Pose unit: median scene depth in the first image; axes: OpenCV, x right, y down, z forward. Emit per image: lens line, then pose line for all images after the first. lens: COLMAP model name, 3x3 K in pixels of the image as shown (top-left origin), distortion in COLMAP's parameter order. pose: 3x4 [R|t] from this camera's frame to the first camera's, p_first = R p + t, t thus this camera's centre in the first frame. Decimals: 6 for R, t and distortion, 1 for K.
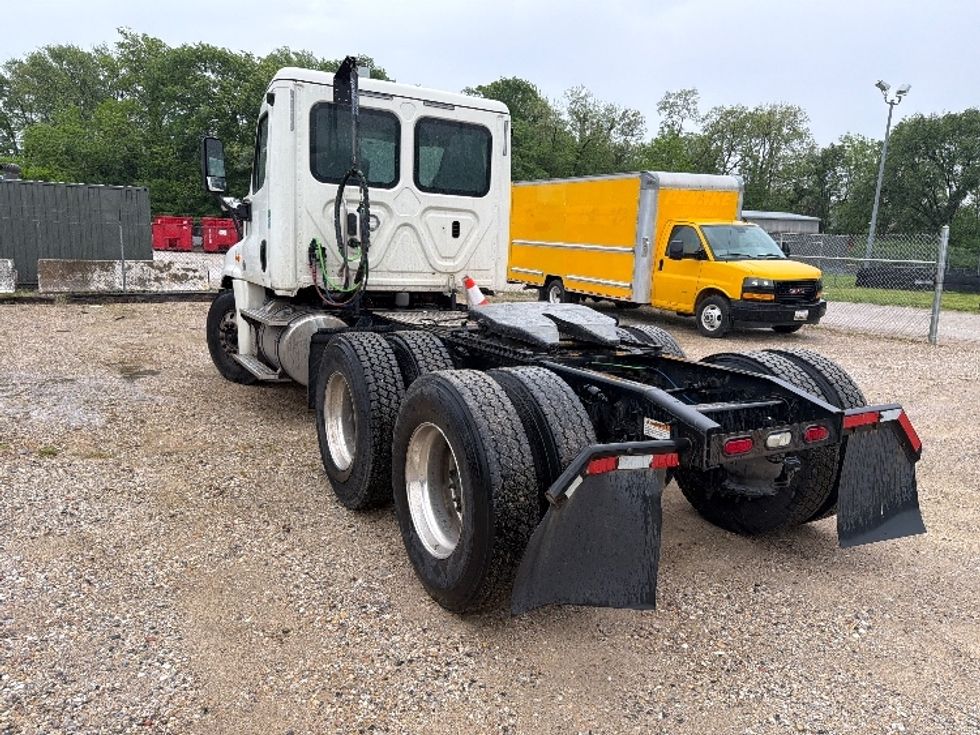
lens RADIAL K [[693.1, 0, 490.0], [0, 693.1, 367.5], [0, 0, 1]] dist [0.003823, -0.005933]
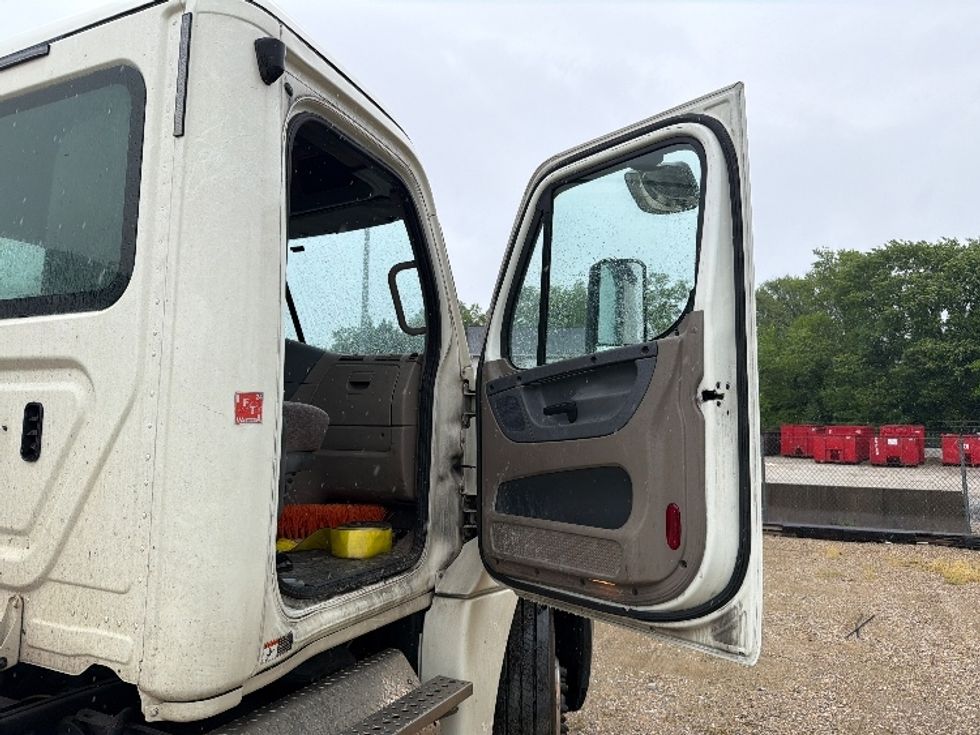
lens RADIAL K [[693.1, 0, 490.0], [0, 693.1, 367.5], [0, 0, 1]] dist [0.003823, -0.005933]
pose [[0.557347, -0.117103, -0.821980, 0.287329], [-0.132188, 0.964861, -0.227089, -0.186095], [0.819690, 0.235223, 0.522282, 1.003309]]
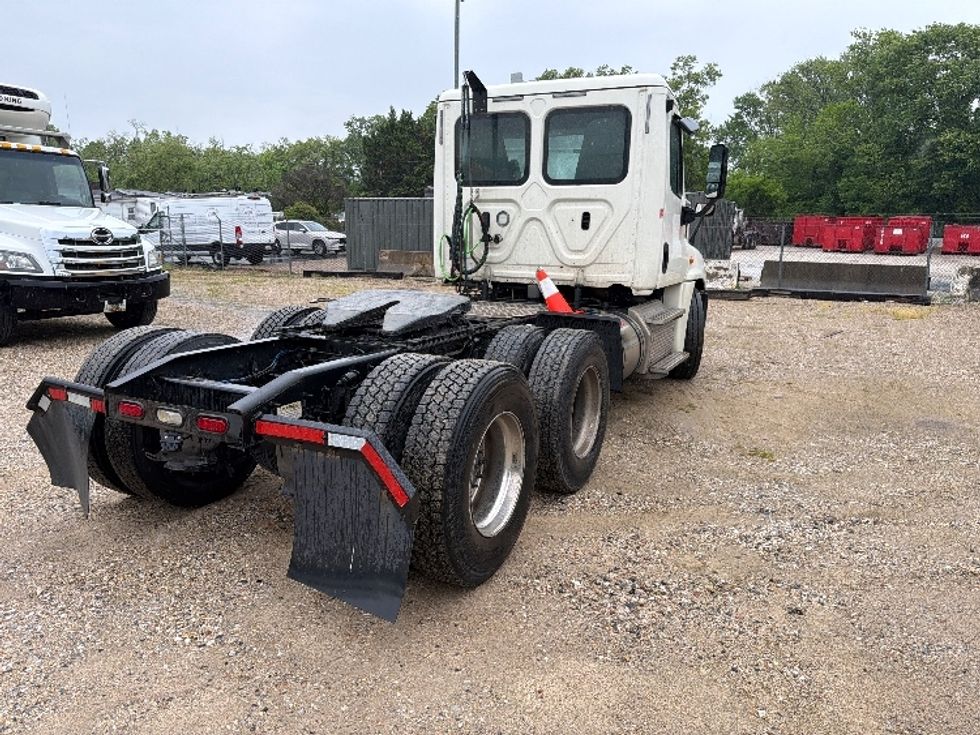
lens RADIAL K [[693.1, 0, 490.0], [0, 693.1, 367.5], [0, 0, 1]] dist [0.003823, -0.005933]
pose [[0.549917, 0.128698, -0.825244, 0.691856], [-0.131448, 0.989080, 0.066656, -0.046570], [0.824810, 0.071822, 0.560829, 0.374055]]
